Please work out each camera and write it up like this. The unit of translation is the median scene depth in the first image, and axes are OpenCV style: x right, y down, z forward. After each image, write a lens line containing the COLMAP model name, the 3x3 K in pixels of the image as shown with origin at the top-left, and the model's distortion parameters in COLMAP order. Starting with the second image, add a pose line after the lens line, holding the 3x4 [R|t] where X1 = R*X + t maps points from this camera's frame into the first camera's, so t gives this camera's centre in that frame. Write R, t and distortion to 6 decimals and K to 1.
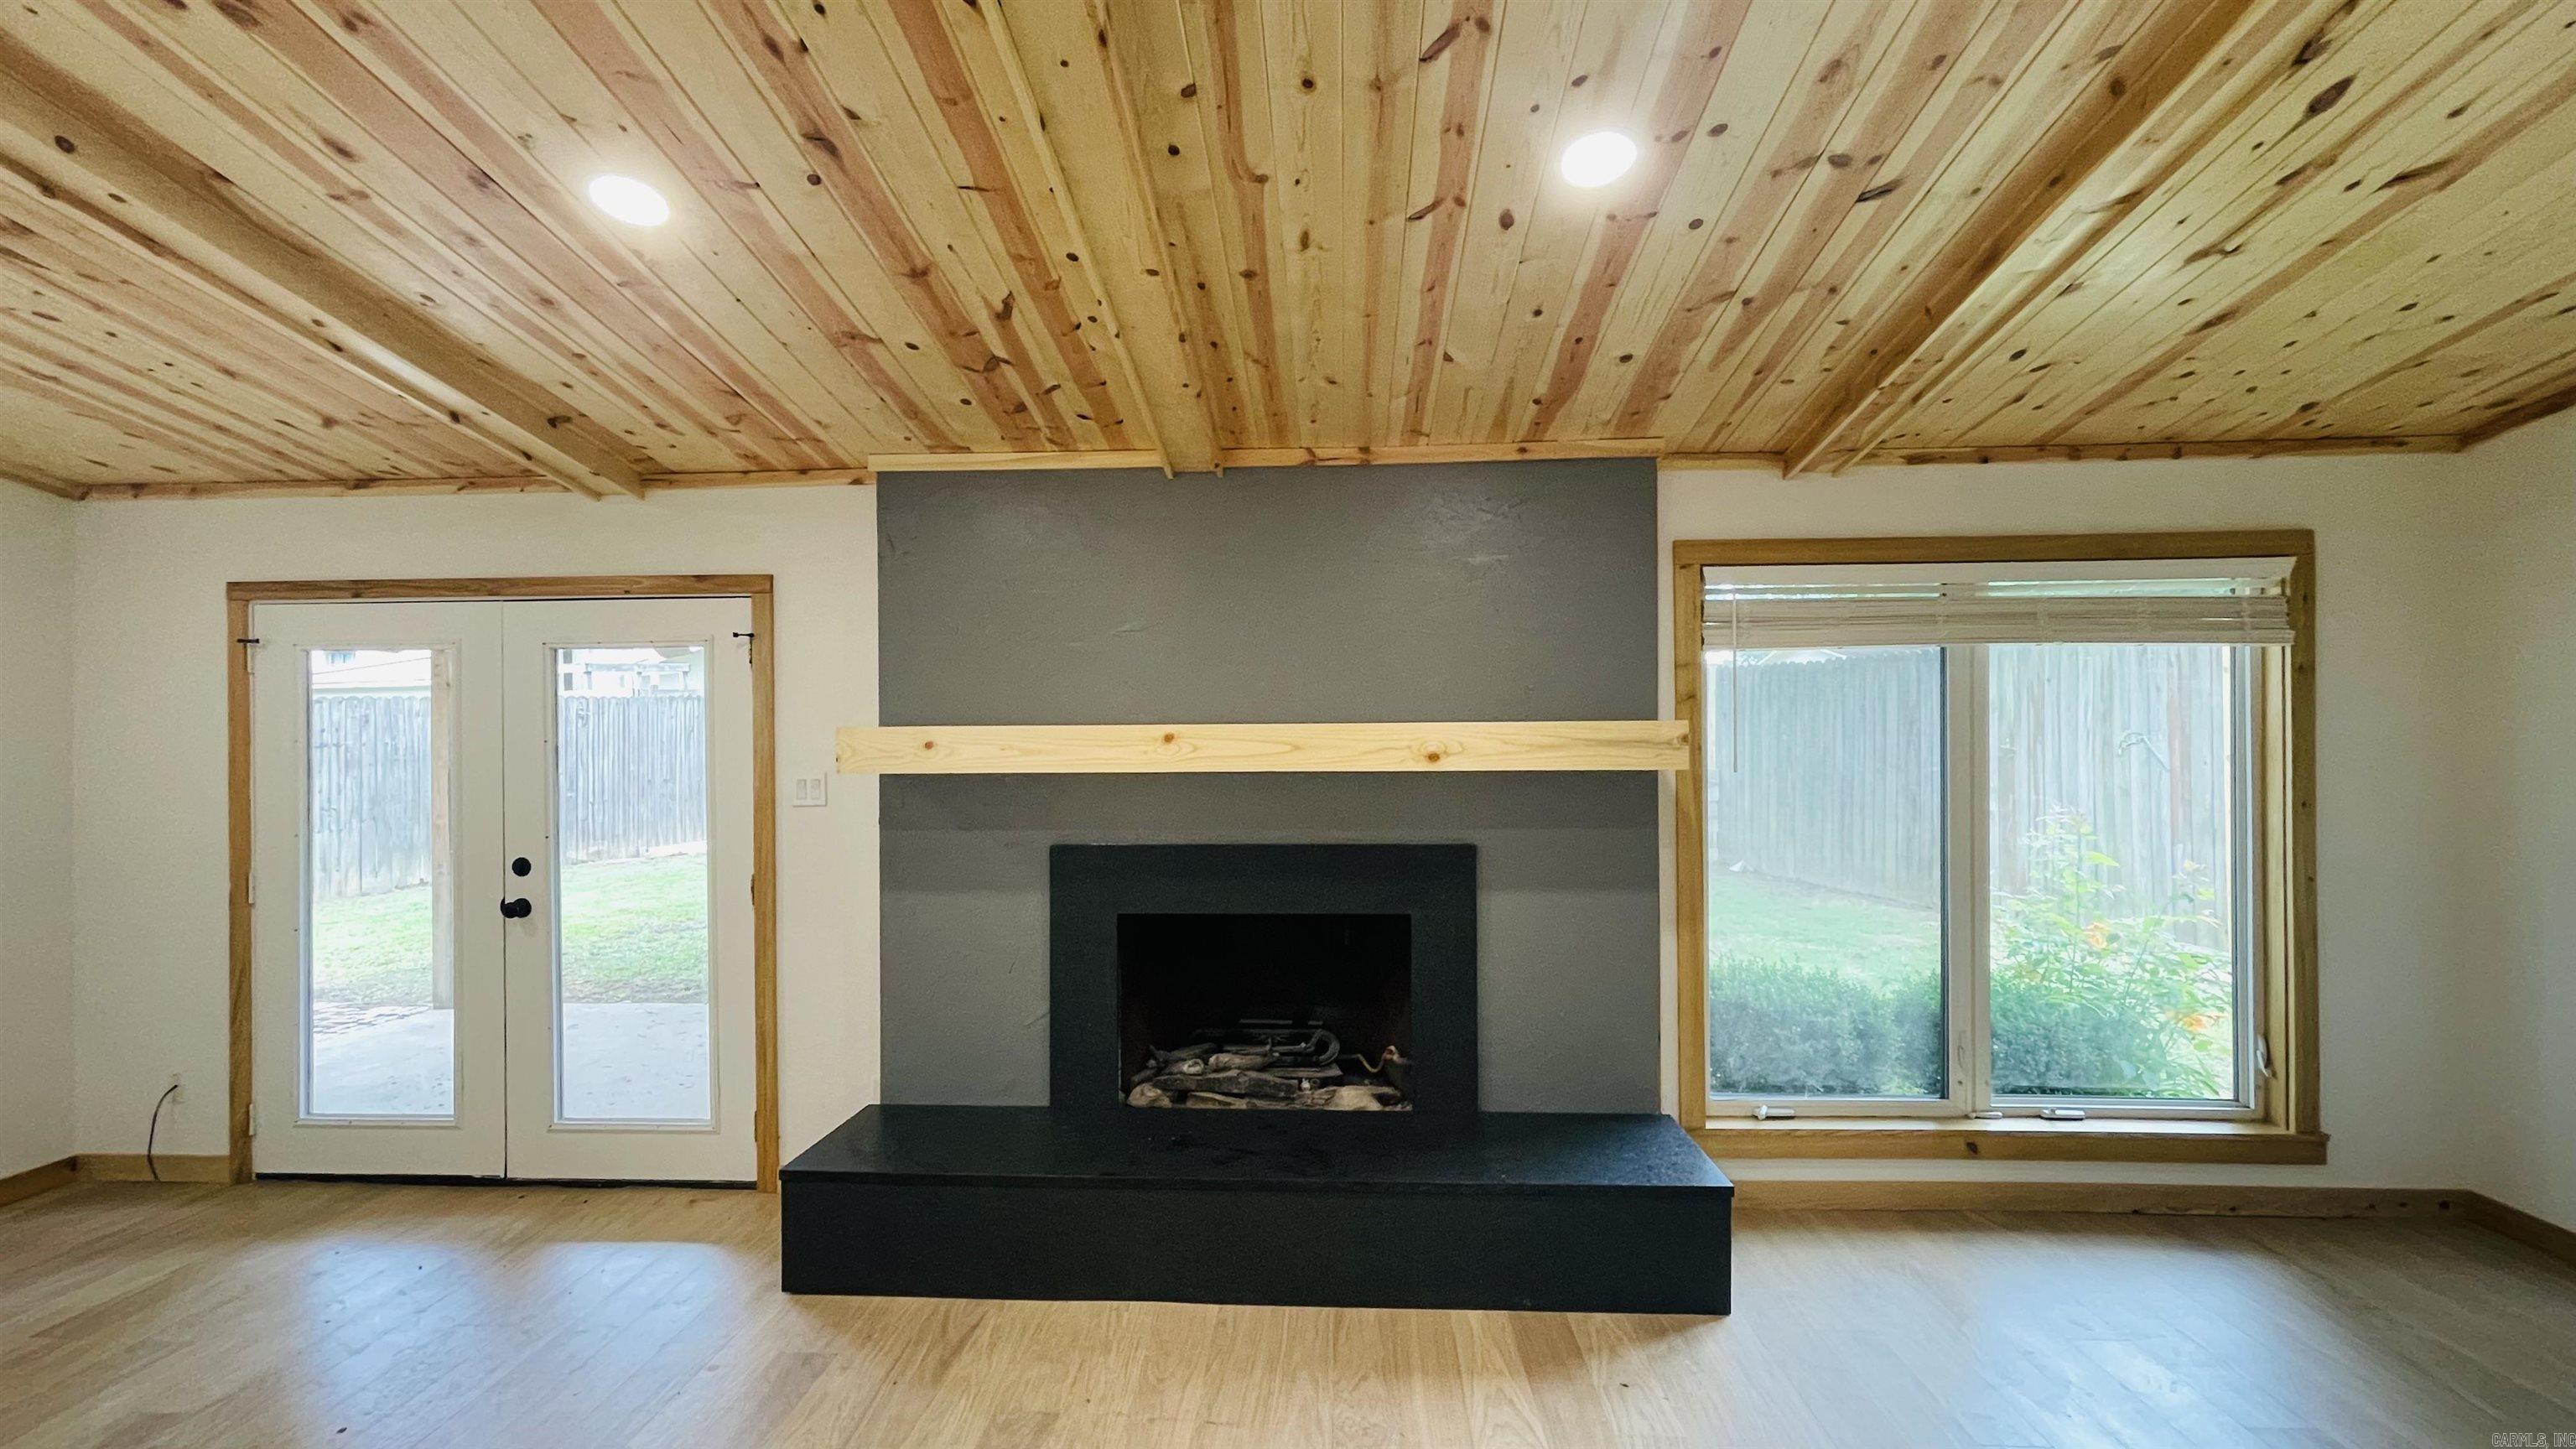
lens RADIAL K [[1069.8, 0, 1283.1], [0, 1069.8, 729.9], [0, 0, 1]] dist [-0.003521, 0.000134]
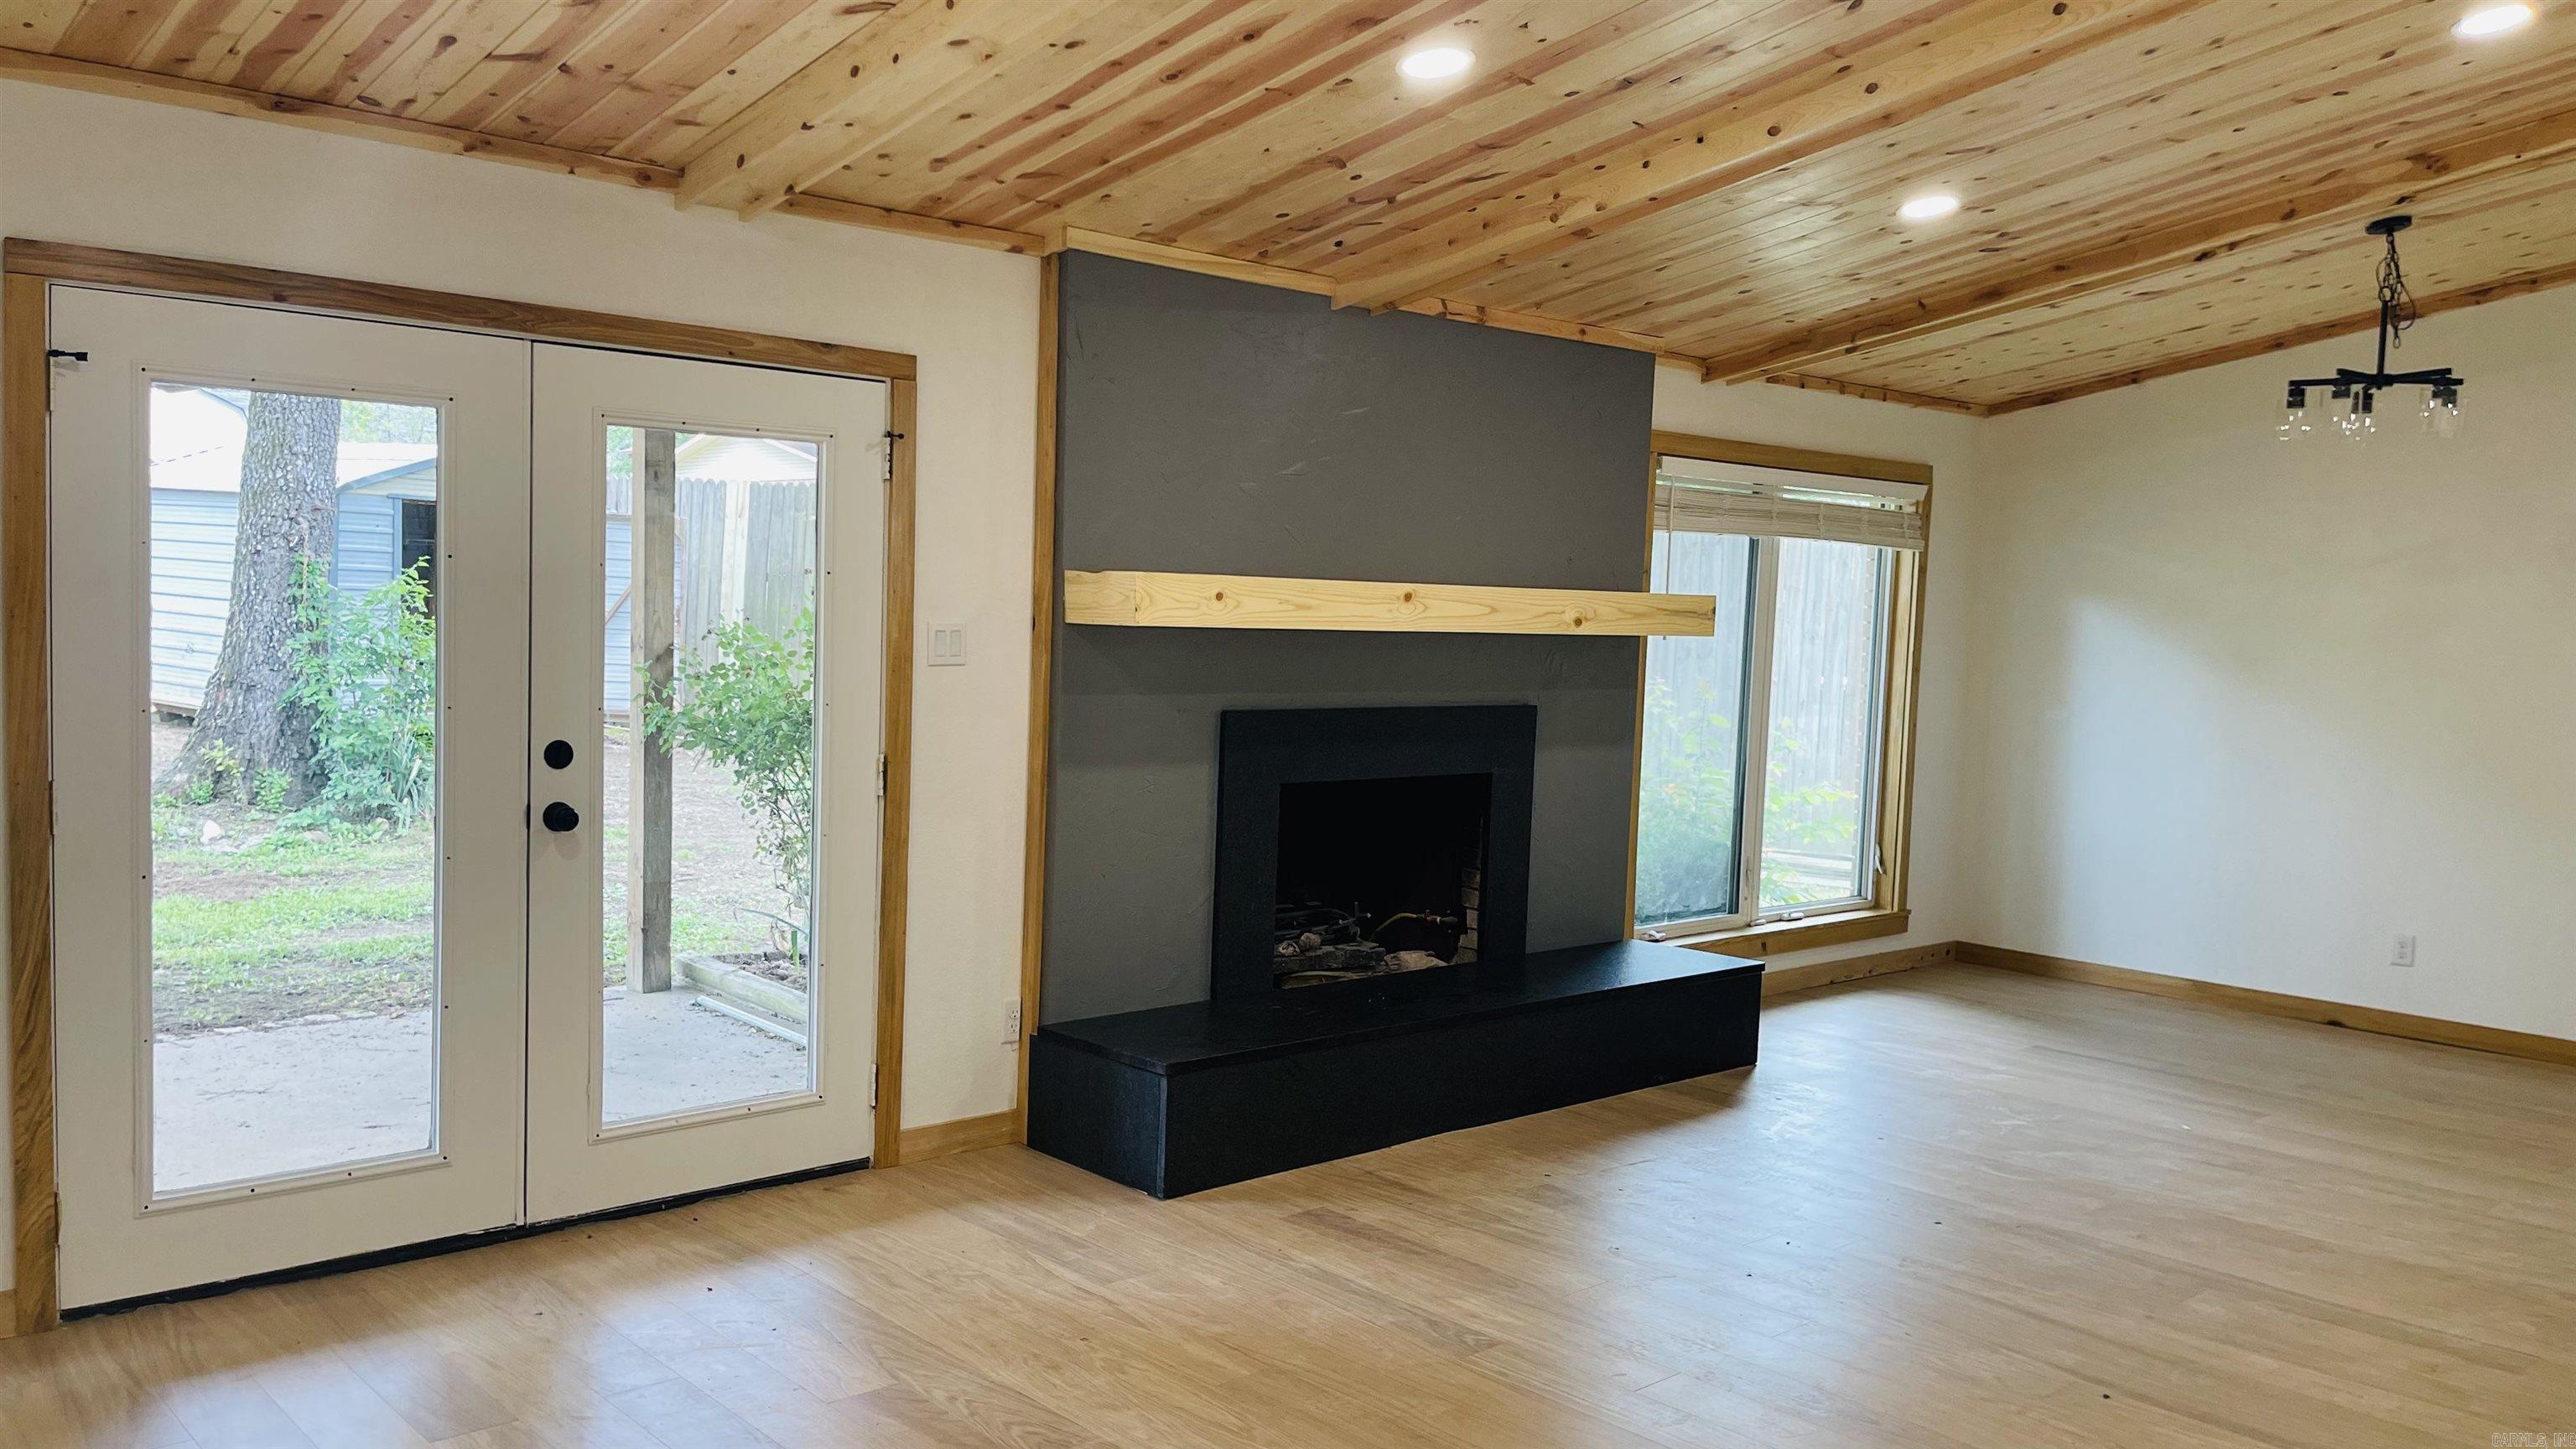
lens RADIAL K [[1952.3, 0, 1286.9], [0, 1952.3, 729.5], [0, 0, 1]] dist [0.039135, -0.005206]
pose [[0.702280, -0.017247, 0.711691, -1.328707], [-0.044888, 0.996644, 0.068448, 0.010409], [-0.710484, -0.080016, 0.699150, -0.171824]]
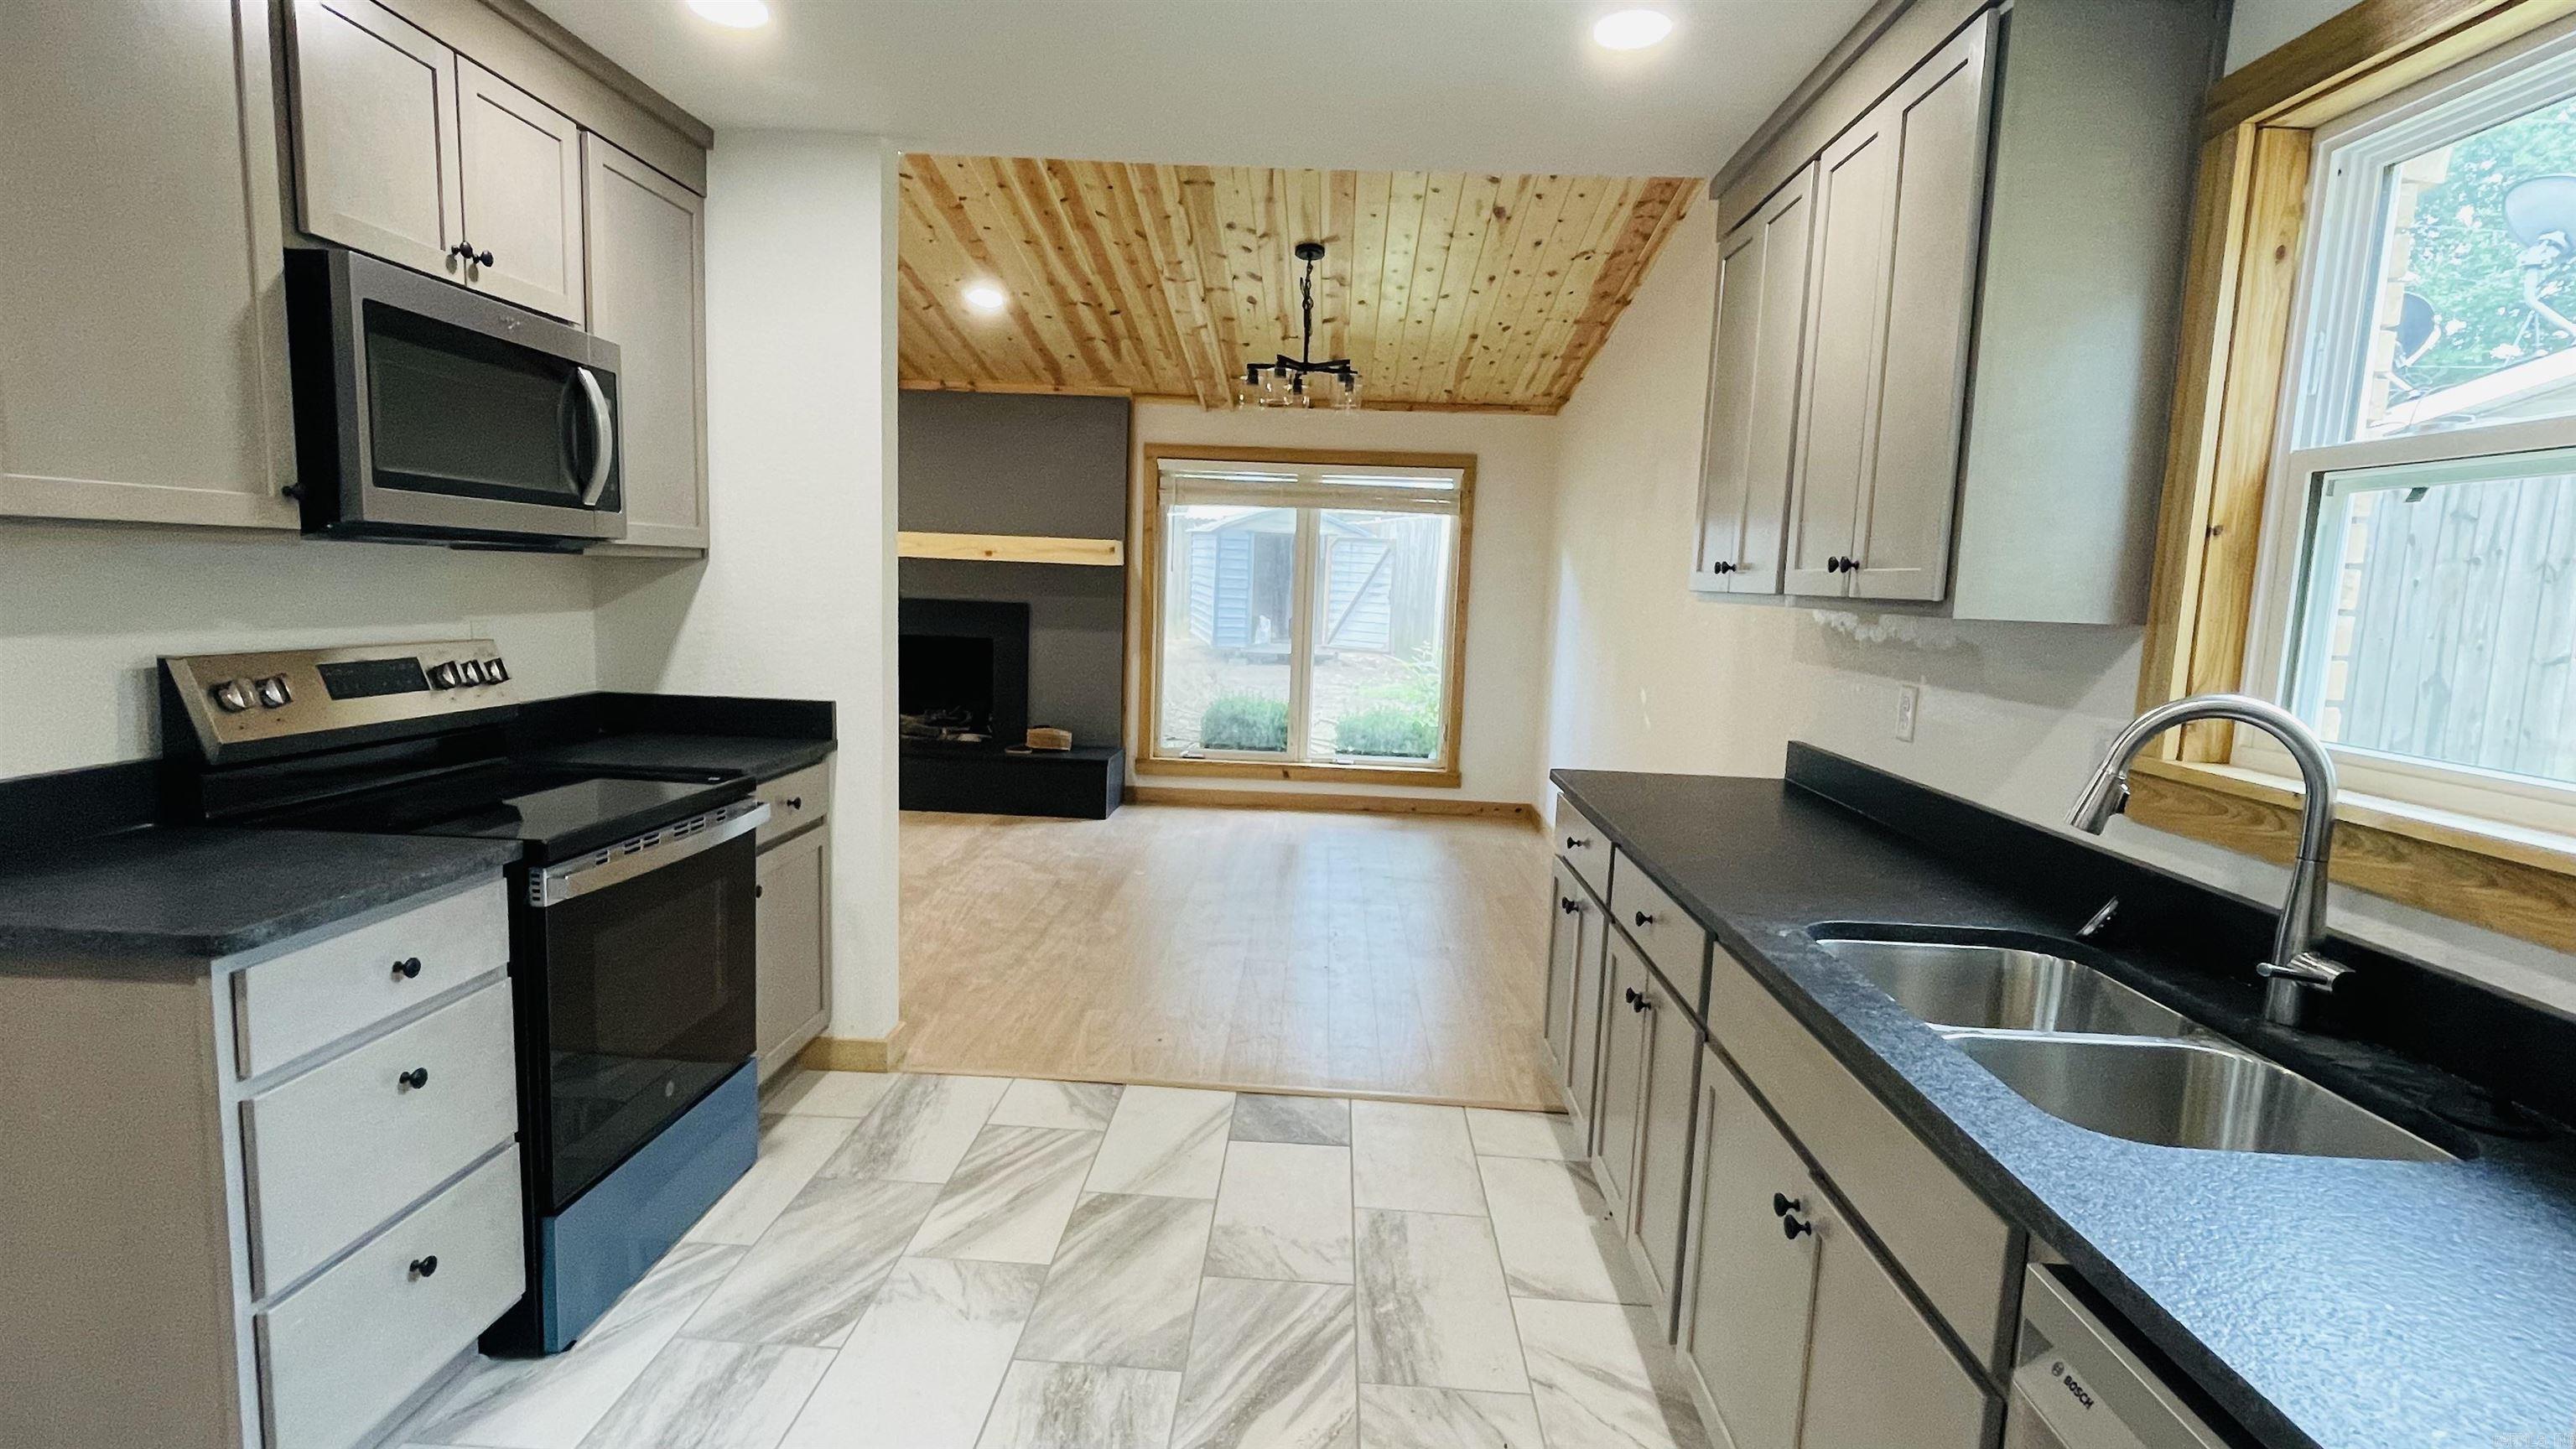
lens RADIAL K [[1245.1, 0, 1299.9], [0, 1245.1, 738.9], [0, 0, 1]] dist [0.002915, 0.000039]
pose [[0.998674, 0.044460, 0.025950, 0.596455], [-0.047643, 0.989174, 0.138800, 0.016160], [-0.019498, -0.139852, 0.989980, -1.186827]]
